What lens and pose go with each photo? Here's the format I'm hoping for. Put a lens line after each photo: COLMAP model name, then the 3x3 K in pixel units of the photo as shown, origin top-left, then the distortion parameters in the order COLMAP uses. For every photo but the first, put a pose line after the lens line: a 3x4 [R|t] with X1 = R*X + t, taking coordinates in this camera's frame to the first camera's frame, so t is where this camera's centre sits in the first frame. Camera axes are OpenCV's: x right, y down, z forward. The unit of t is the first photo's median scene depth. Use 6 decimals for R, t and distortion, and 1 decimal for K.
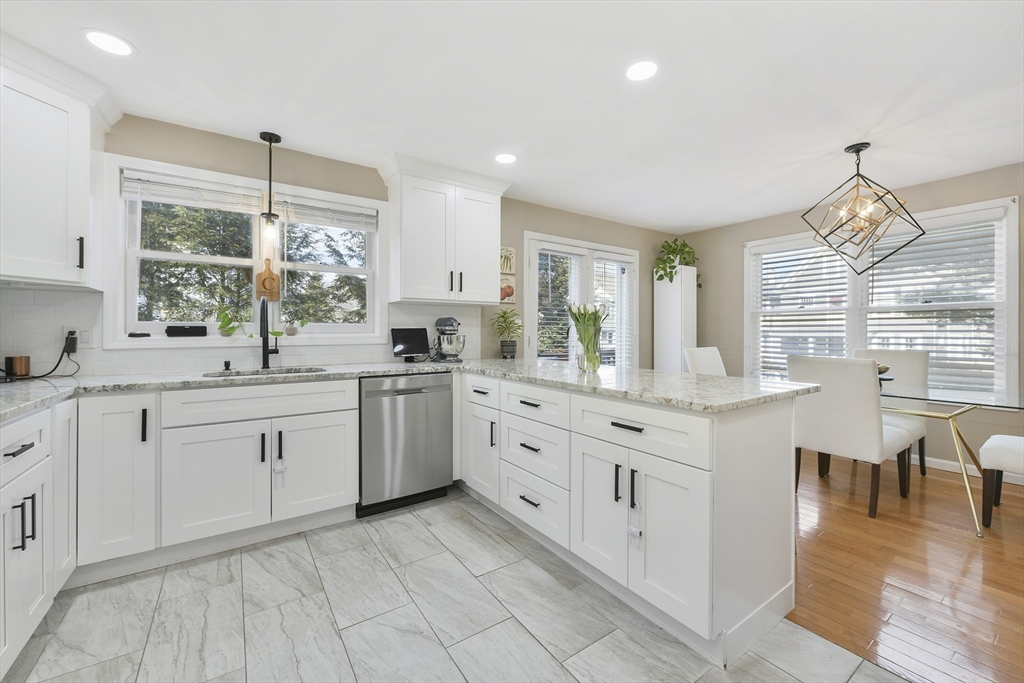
lens RADIAL K [[408.6, 0, 515.3], [0, 408.6, 332.1], [0, 0, 1]] dist [0.000182, 0.000068]
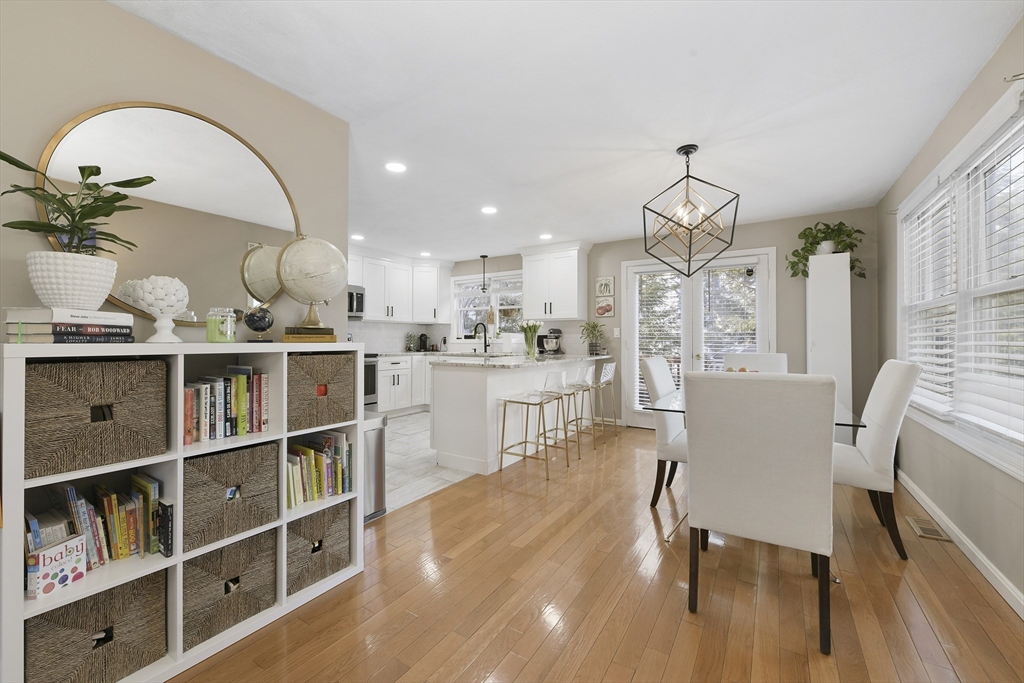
lens RADIAL K [[408.6, 0, 513.2], [0, 408.6, 340.5], [0, 0, 1]] dist [0.000182, 0.000068]
pose [[0.373759, 0.001773, -0.927524, 1.427970], [-0.006432, 0.999979, -0.000680, 0.017218], [0.927503, 0.006220, 0.373763, 0.212746]]
